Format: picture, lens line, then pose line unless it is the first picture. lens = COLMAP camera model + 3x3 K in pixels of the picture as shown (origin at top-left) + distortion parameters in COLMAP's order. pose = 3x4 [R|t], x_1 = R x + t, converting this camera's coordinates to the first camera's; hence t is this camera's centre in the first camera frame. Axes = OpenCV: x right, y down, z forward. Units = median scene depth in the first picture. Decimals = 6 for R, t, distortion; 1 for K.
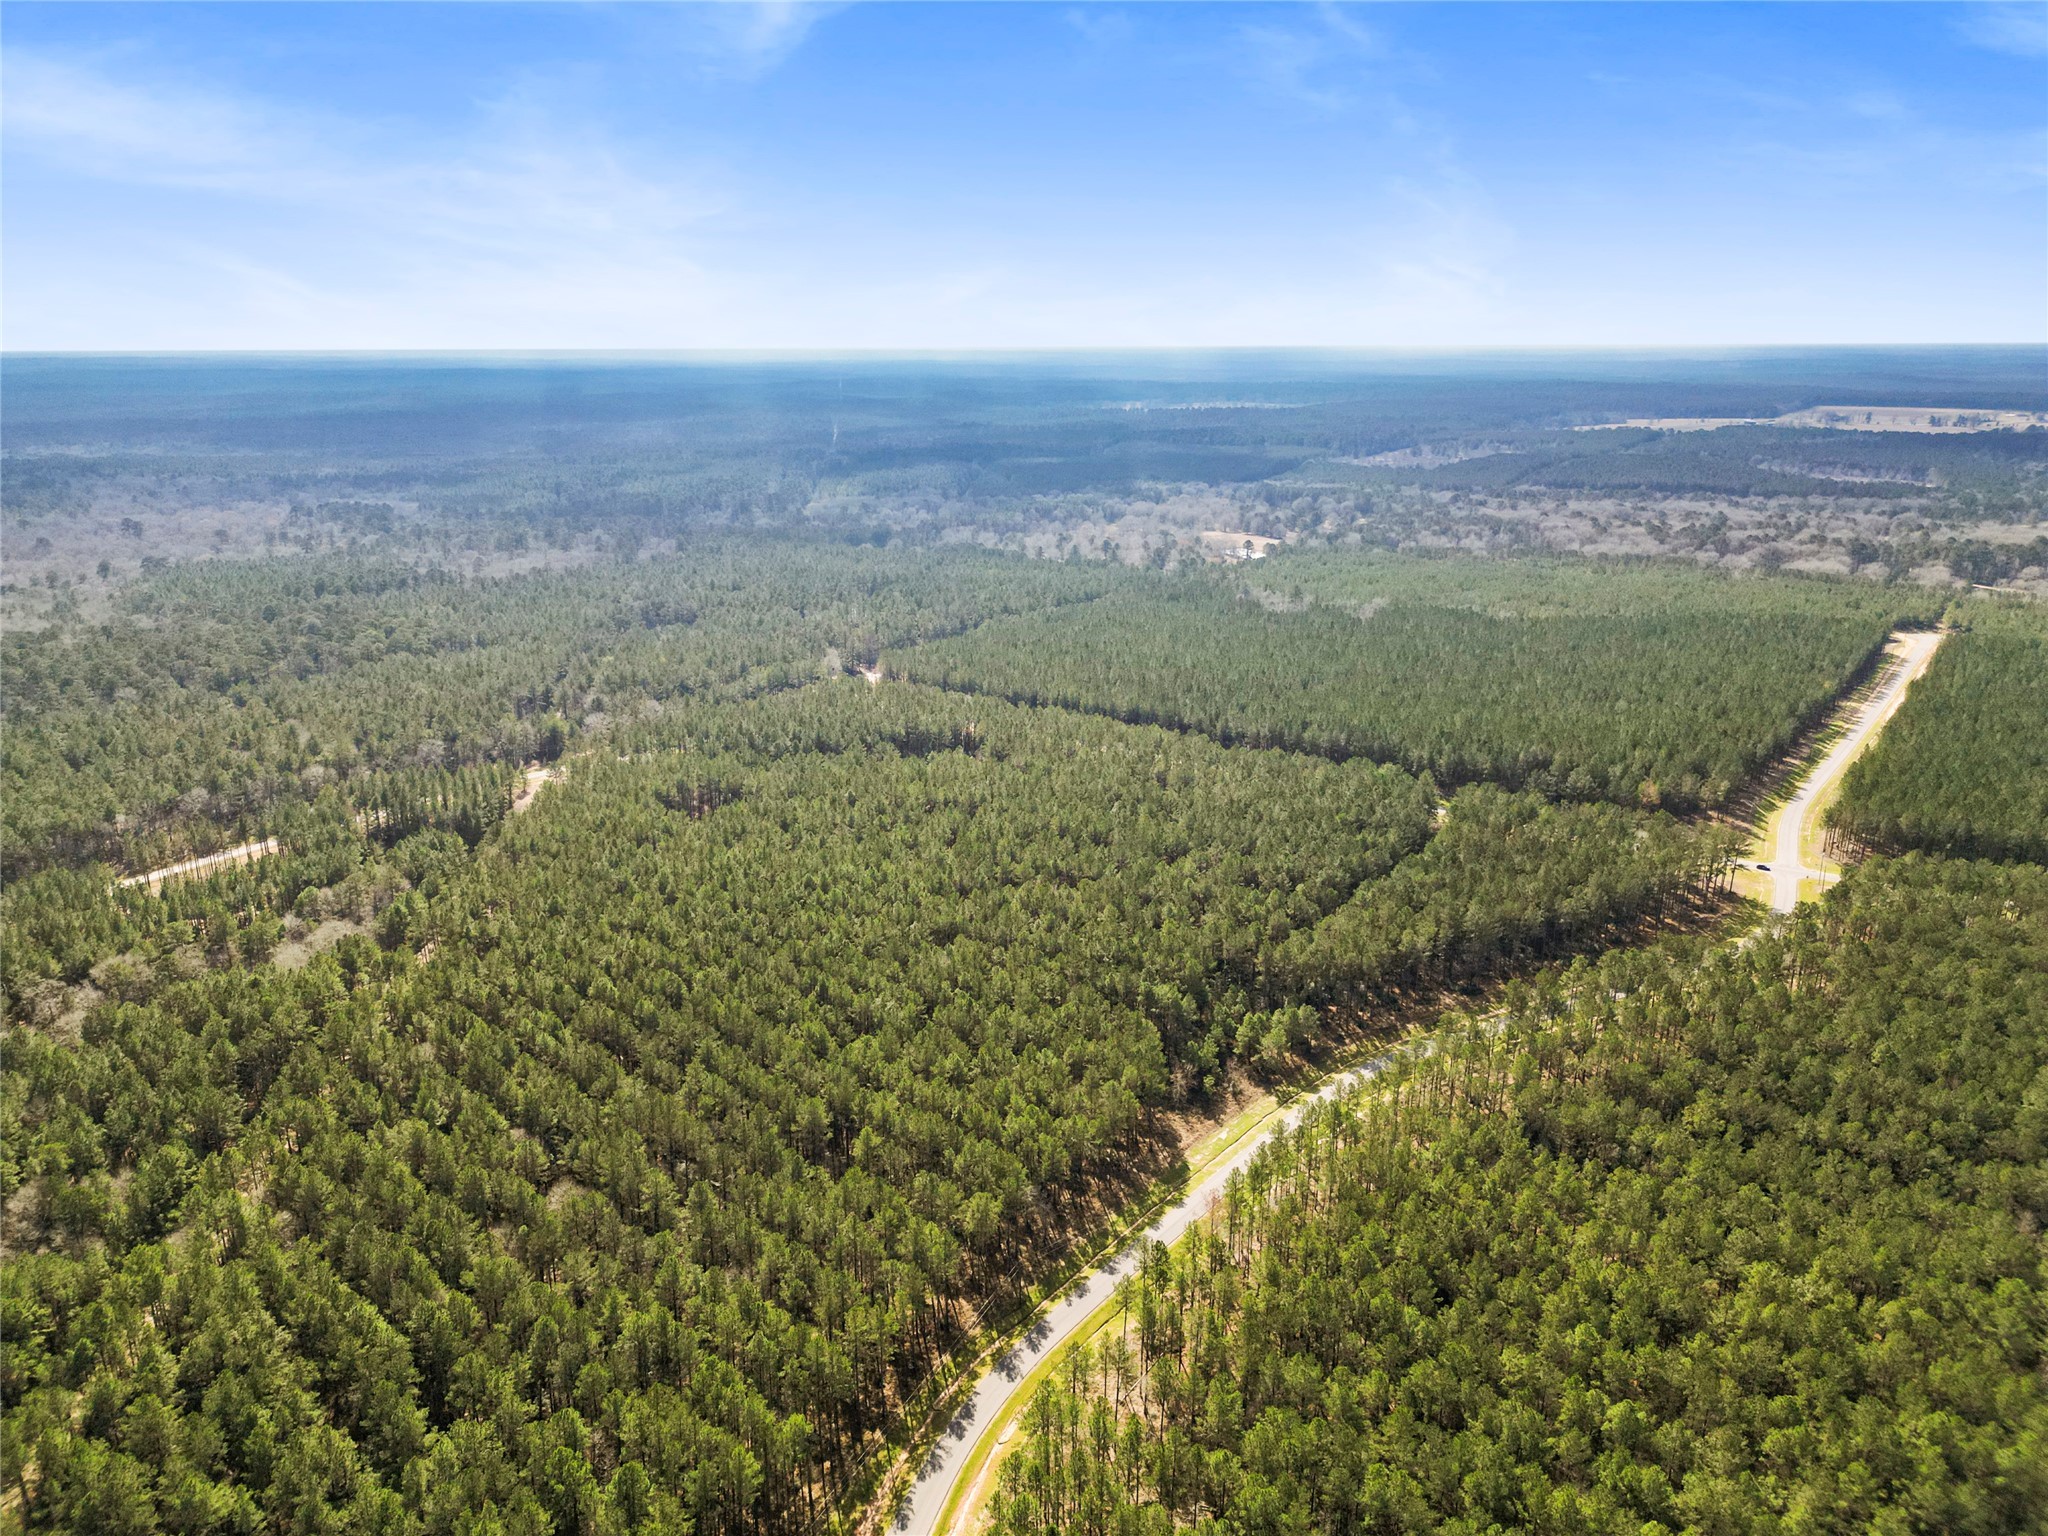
lens RADIAL K [[1426.6, 0, 1025.2], [0, 1426.6, 764.2], [0, 0, 1]] dist [0.080834, -0.087303]
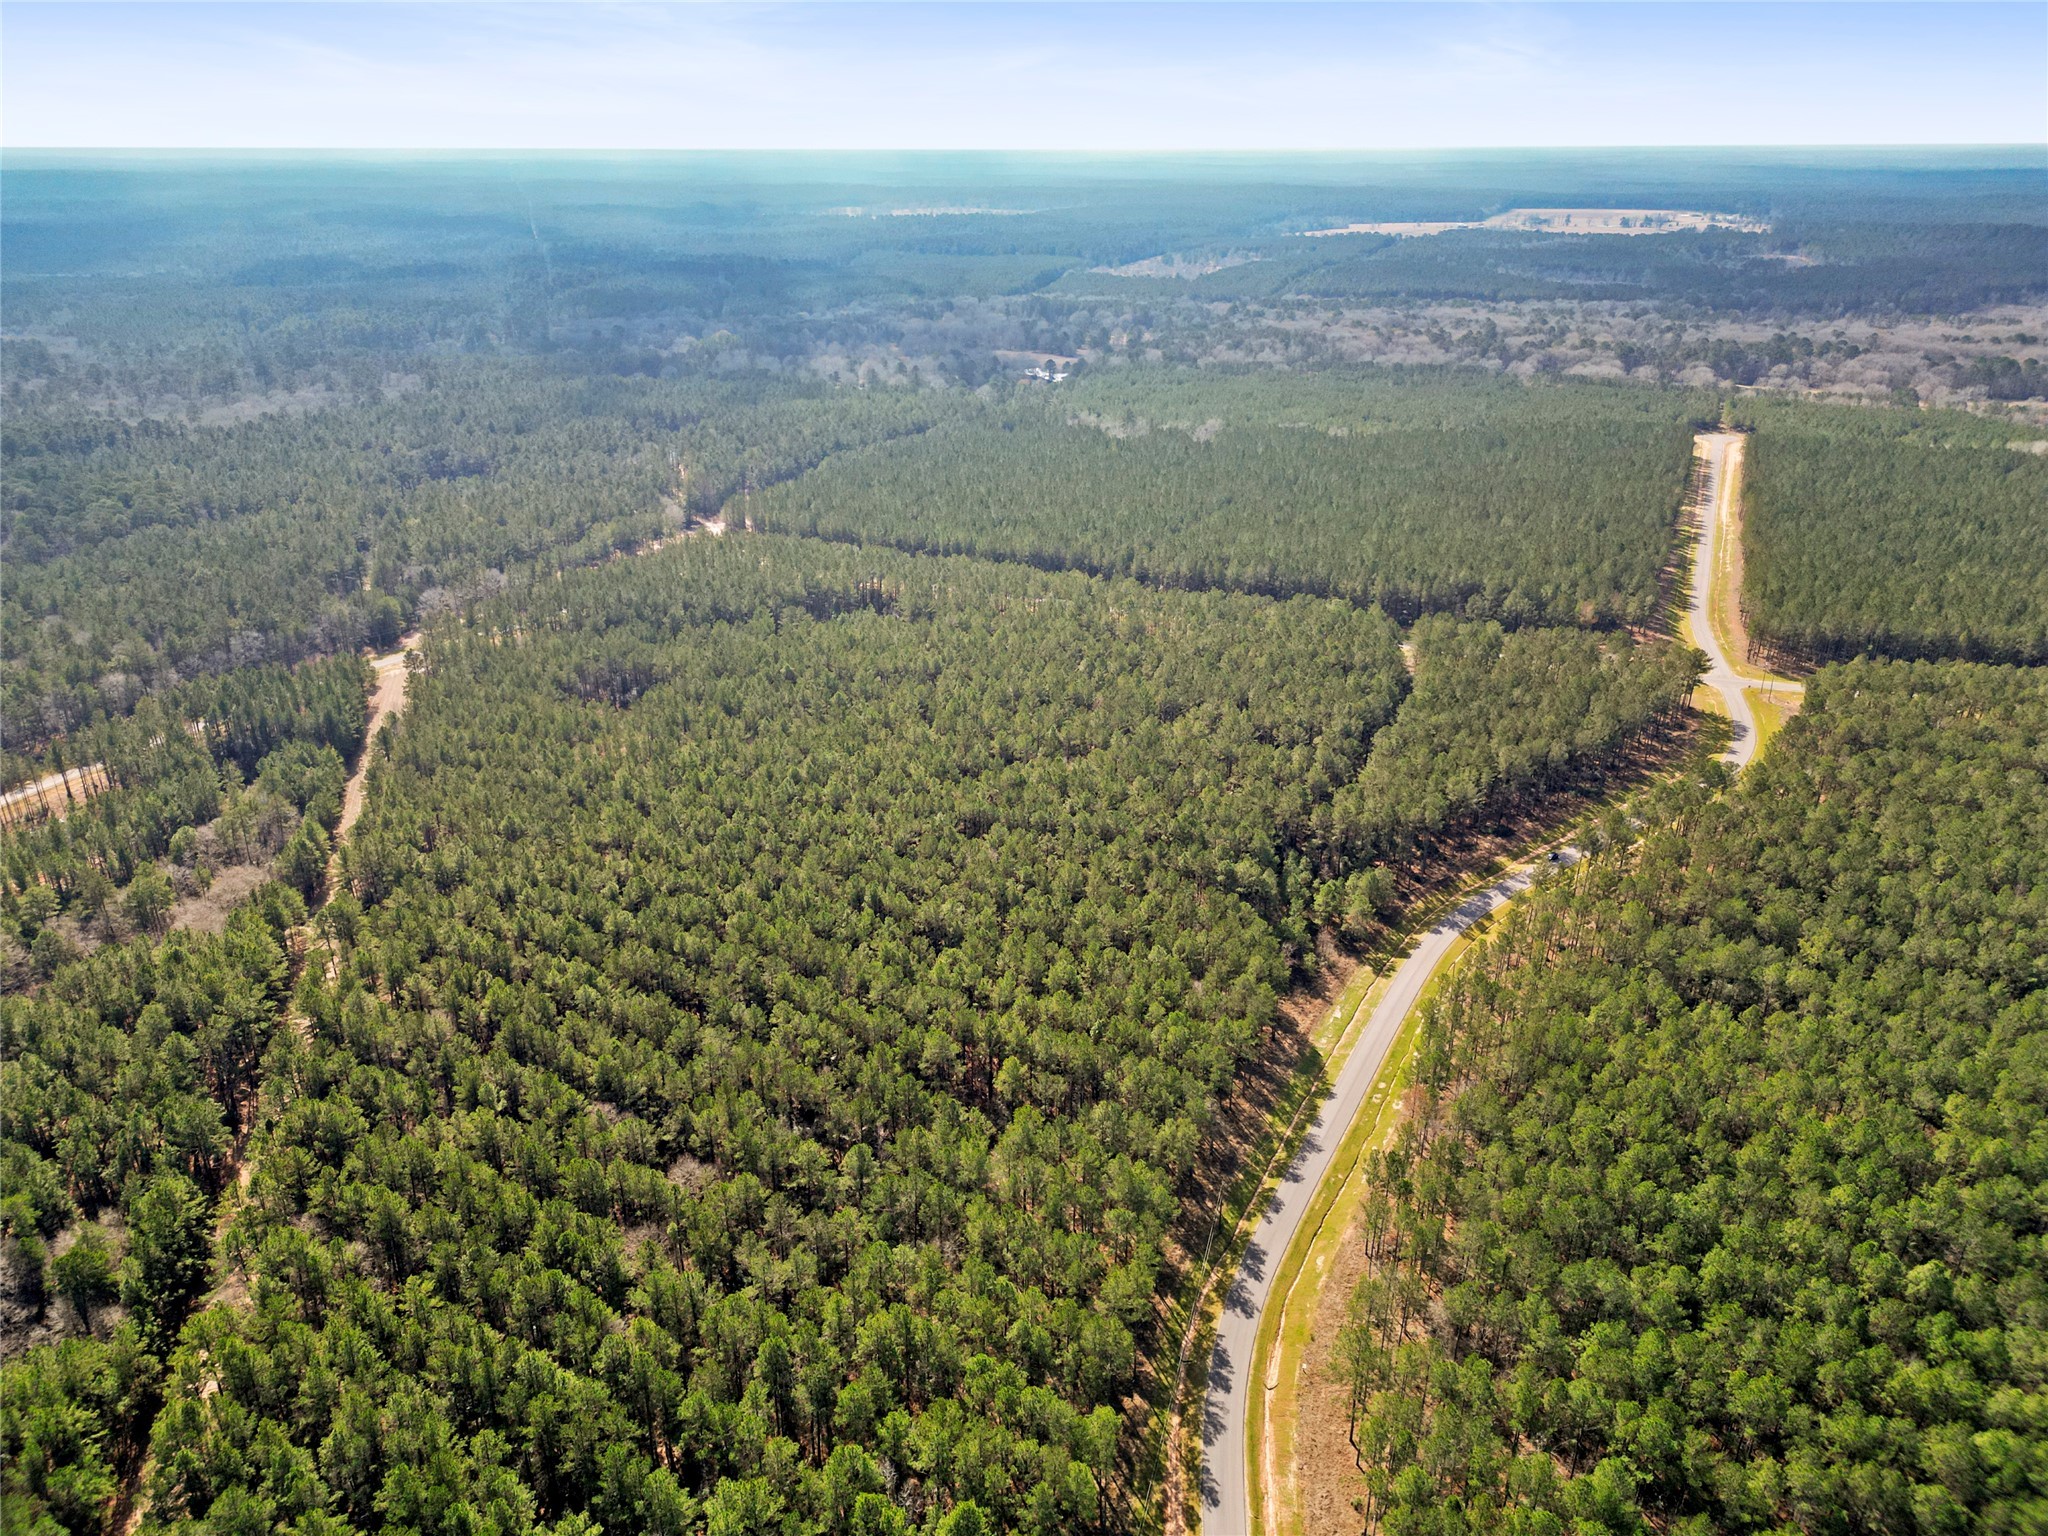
lens RADIAL K [[1426.6, 0, 1025.2], [0, 1426.6, 764.2], [0, 0, 1]] dist [0.080834, -0.087303]
pose [[0.979089, -0.080103, 0.186998, -0.168525], [0.056851, 0.990328, 0.126560, -0.028395], [-0.195327, -0.113283, 0.974174, 0.094088]]
